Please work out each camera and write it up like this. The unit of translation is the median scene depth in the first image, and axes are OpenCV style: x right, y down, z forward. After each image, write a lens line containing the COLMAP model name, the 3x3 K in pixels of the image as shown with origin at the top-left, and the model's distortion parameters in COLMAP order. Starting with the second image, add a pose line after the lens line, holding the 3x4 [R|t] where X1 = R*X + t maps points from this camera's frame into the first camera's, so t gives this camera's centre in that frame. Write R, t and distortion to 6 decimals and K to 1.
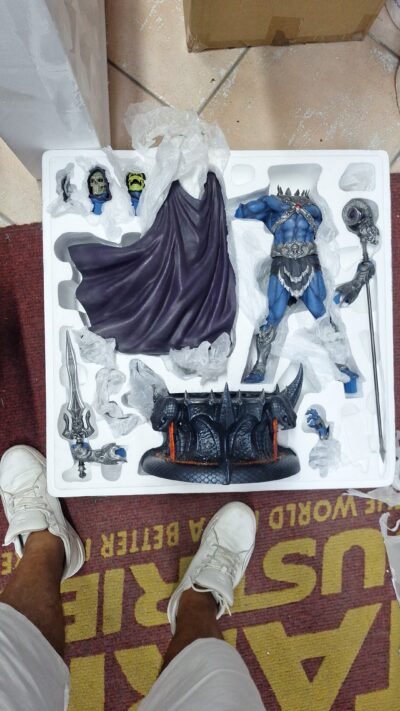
lens RADIAL K [[490.7, 0, 193.2], [0, 490.7, 358.3], [0, 0, 1]] dist [0.034662, -0.042100]
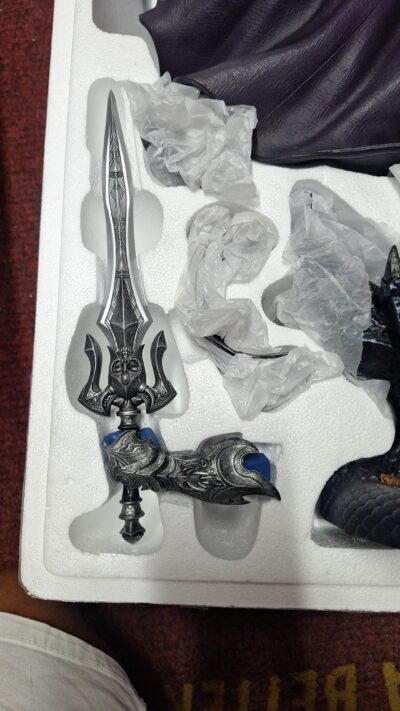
lens RADIAL K [[490.7, 0, 192.9], [0, 490.7, 349.6], [0, 0, 1]] dist [0.034662, -0.042100]
pose [[0.997458, 0.032773, -0.063280, -0.171010], [-0.039595, 0.993171, -0.109740, 0.154271], [0.059252, 0.111967, 0.991944, 0.678685]]
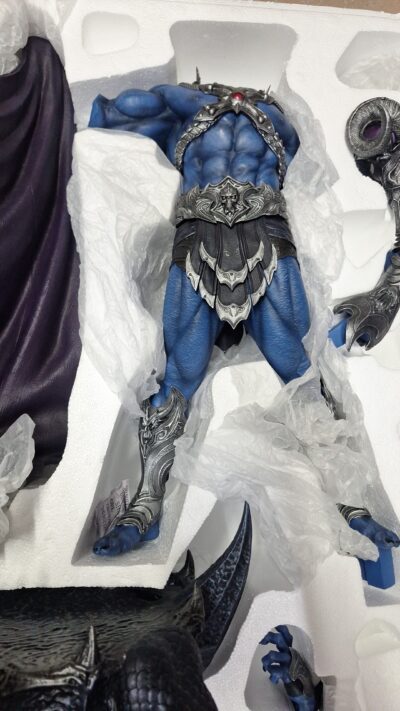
lens RADIAL K [[490.7, 0, 207.7], [0, 490.7, 349.5], [0, 0, 1]] dist [0.034662, -0.042100]
pose [[0.997557, 0.032716, 0.061725, 0.166556], [-0.022278, 0.986411, -0.162779, -0.042825], [-0.066212, 0.161006, 0.984730, 0.628213]]
